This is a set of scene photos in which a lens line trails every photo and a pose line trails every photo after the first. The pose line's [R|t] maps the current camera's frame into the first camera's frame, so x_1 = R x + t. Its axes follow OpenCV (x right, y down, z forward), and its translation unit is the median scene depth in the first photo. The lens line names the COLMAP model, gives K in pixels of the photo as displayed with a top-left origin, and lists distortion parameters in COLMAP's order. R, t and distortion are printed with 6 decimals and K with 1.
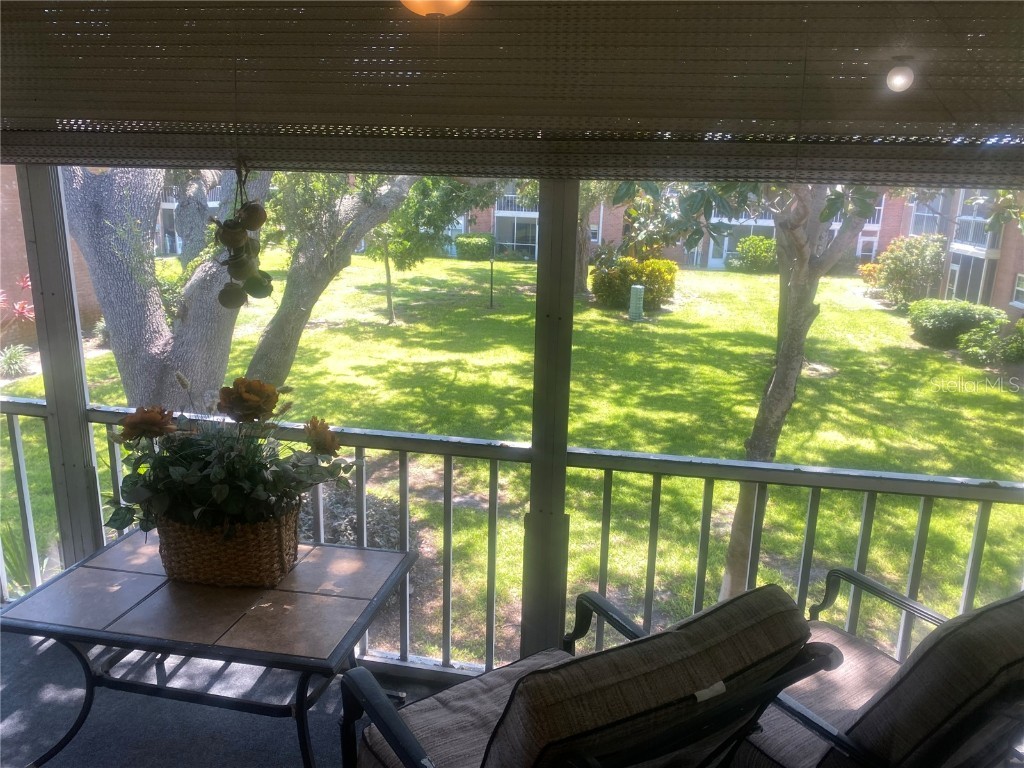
lens RADIAL K [[774.2, 0, 508.9], [0, 774.2, 377.6], [0, 0, 1]] dist [0.101487, -0.188353]
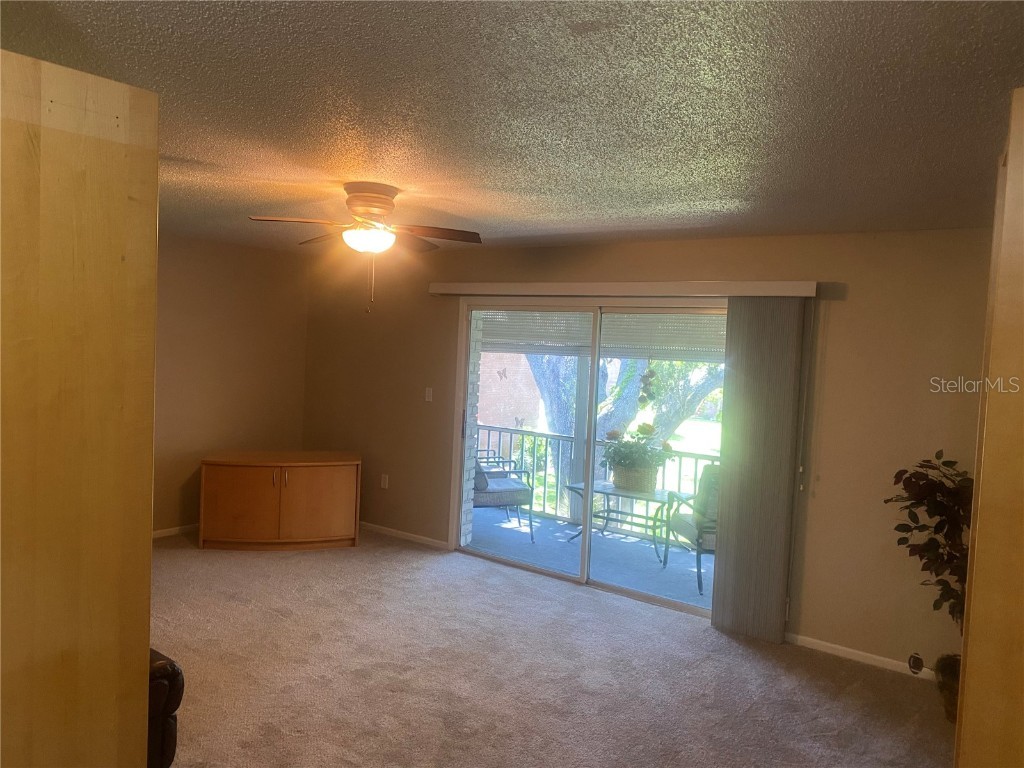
lens RADIAL K [[774.2, 0, 508.9], [0, 774.2, 377.6], [0, 0, 1]] dist [0.101487, -0.188353]
pose [[0.898880, 0.037790, -0.436562, 0.066772], [-0.132633, 0.973005, -0.188866, 0.061993], [0.417640, 0.227670, 0.879627, -0.256868]]
